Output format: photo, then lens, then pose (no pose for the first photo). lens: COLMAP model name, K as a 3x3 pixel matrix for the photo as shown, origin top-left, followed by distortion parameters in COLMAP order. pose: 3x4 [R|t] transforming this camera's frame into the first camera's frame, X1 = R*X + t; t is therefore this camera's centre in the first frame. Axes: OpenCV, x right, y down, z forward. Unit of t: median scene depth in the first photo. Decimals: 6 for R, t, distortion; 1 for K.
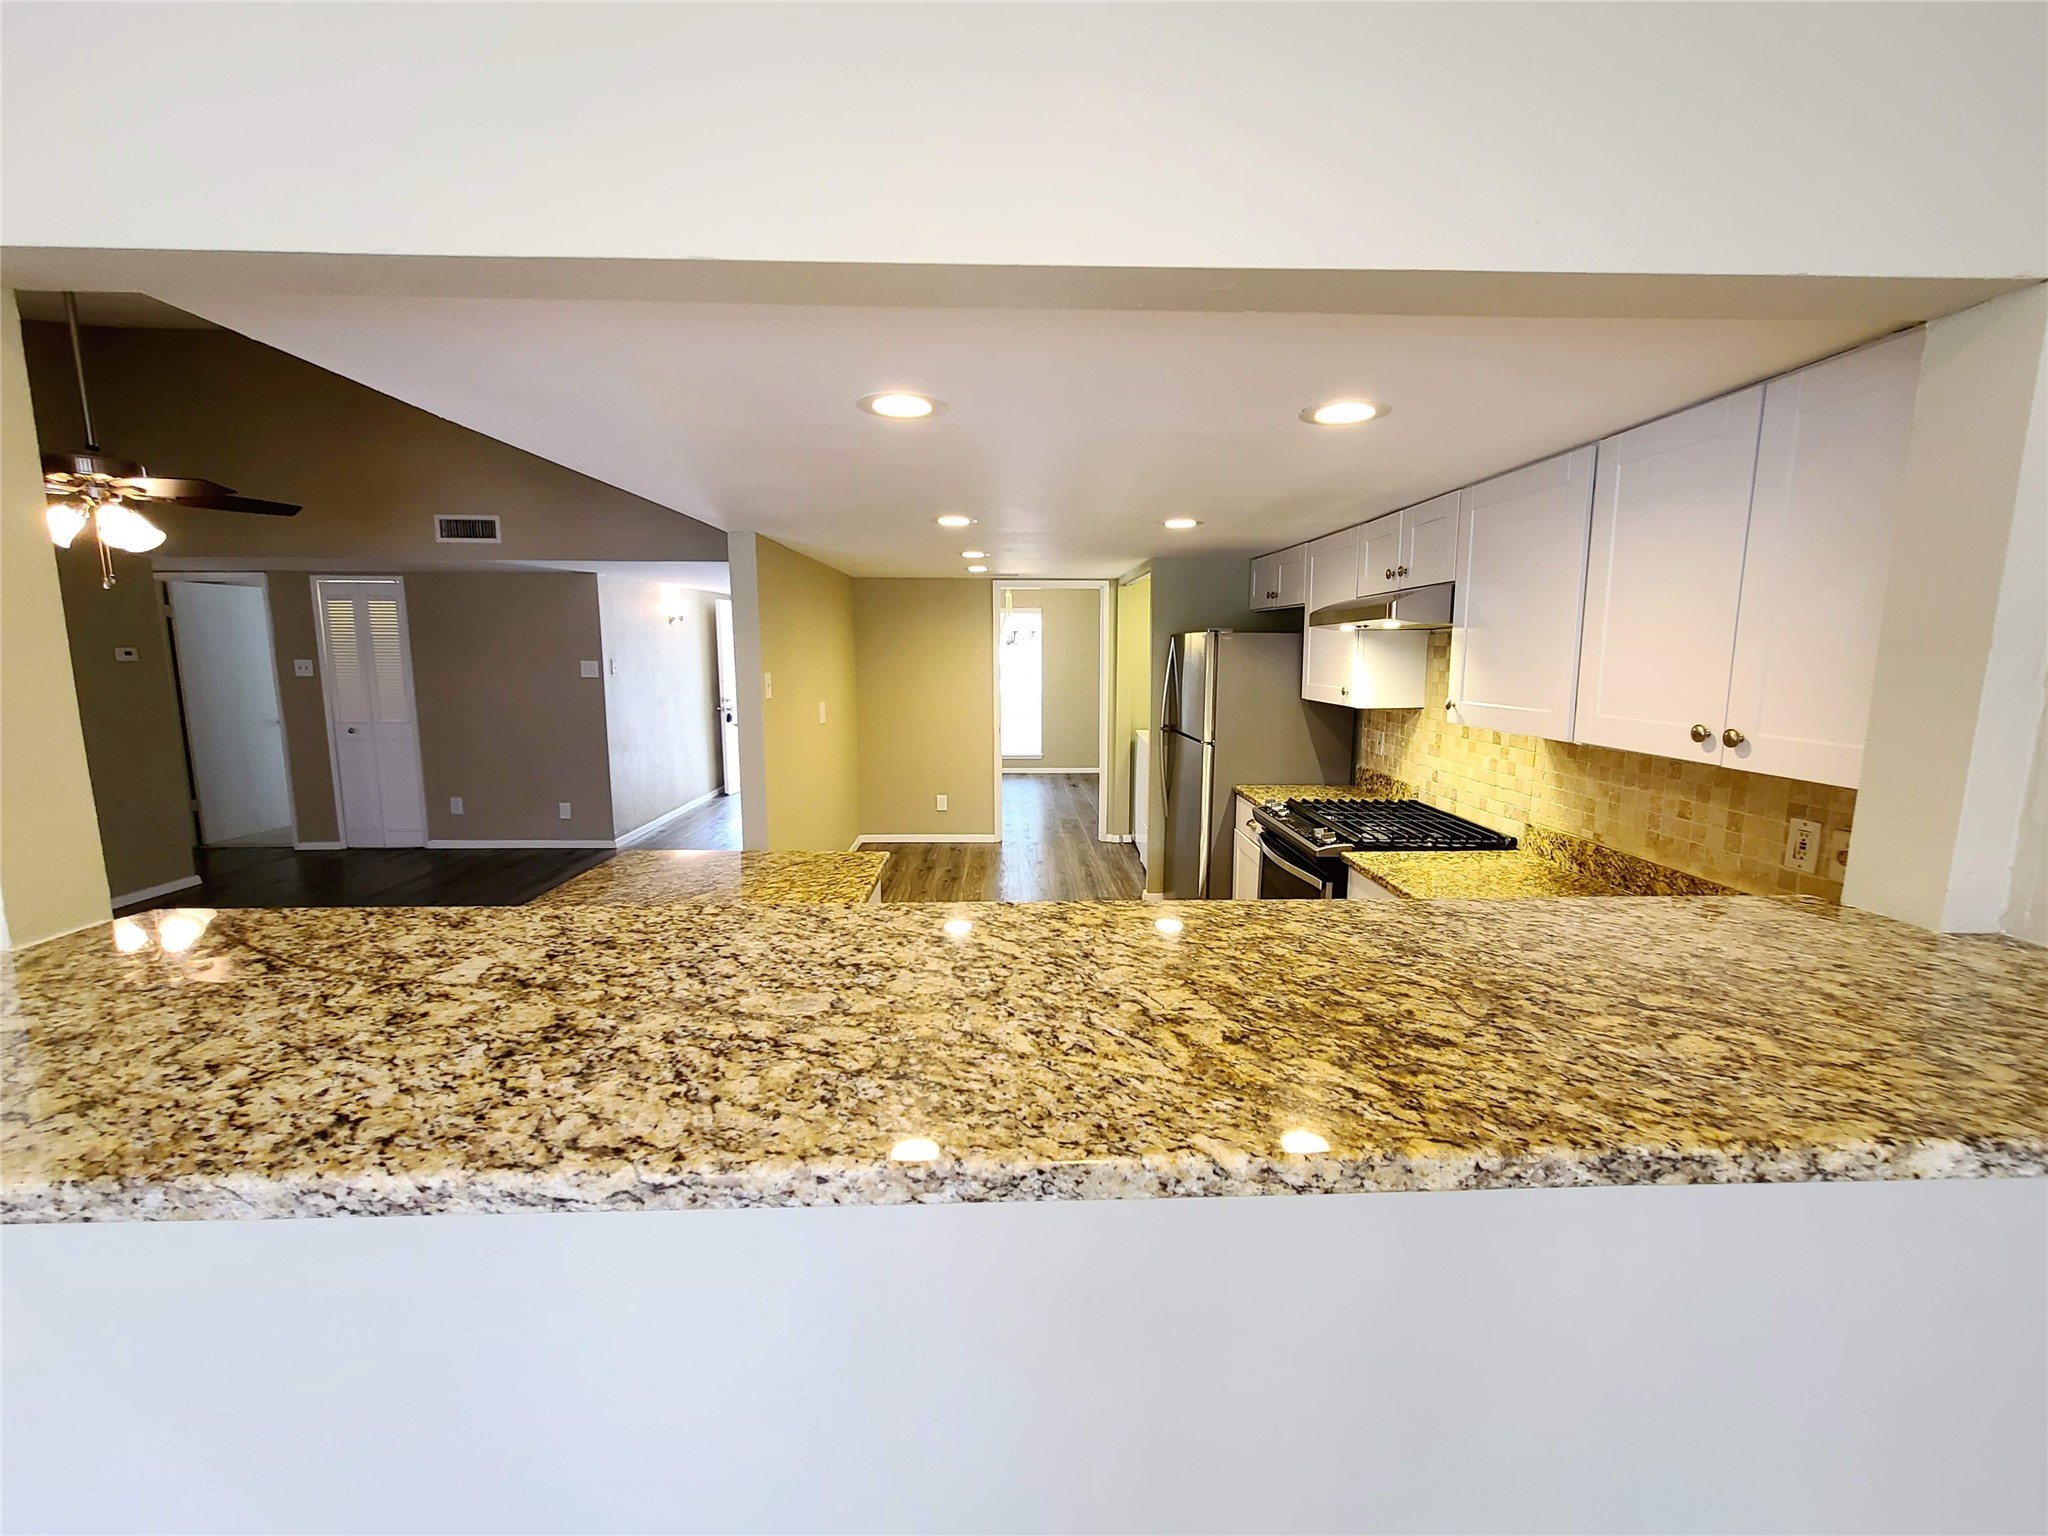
lens RADIAL K [[837.5, 0, 1039.2], [0, 837.5, 762.7], [0, 0, 1]] dist [0.001933, 0.000070]
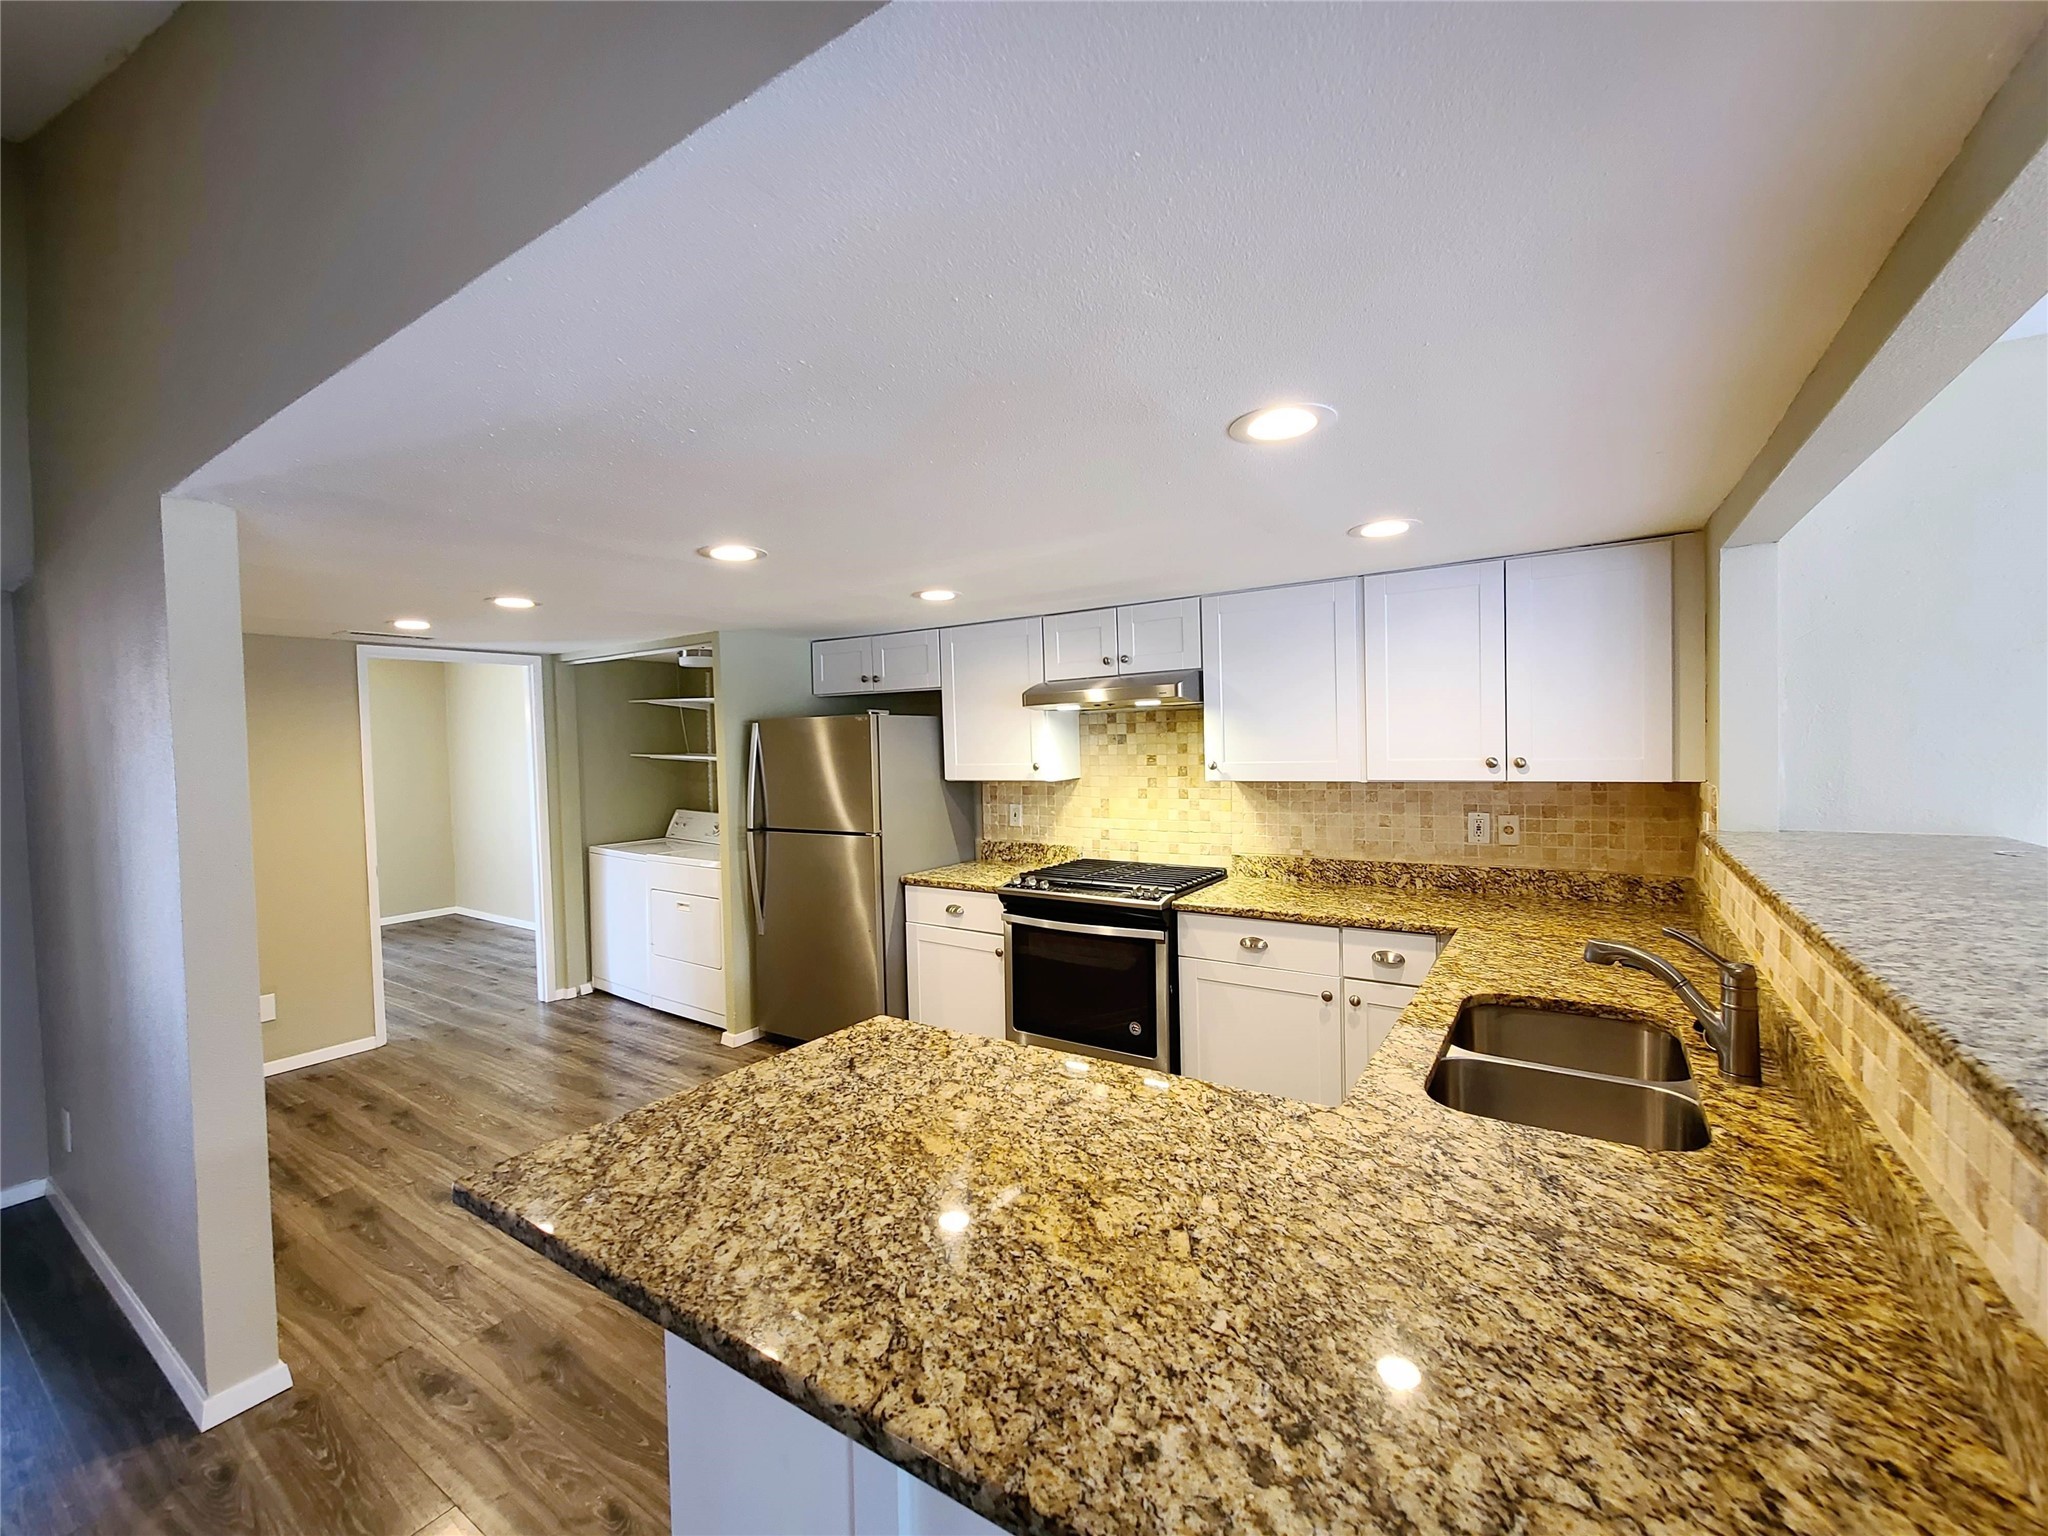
lens RADIAL K [[837.5, 0, 1034.4], [0, 837.5, 768.6], [0, 0, 1]] dist [0.001933, 0.000070]
pose [[0.579697, -0.042523, 0.813722, -0.674385], [0.135433, 0.989775, -0.044760, -0.045632], [-0.803498, 0.136153, 0.579529, 0.496021]]
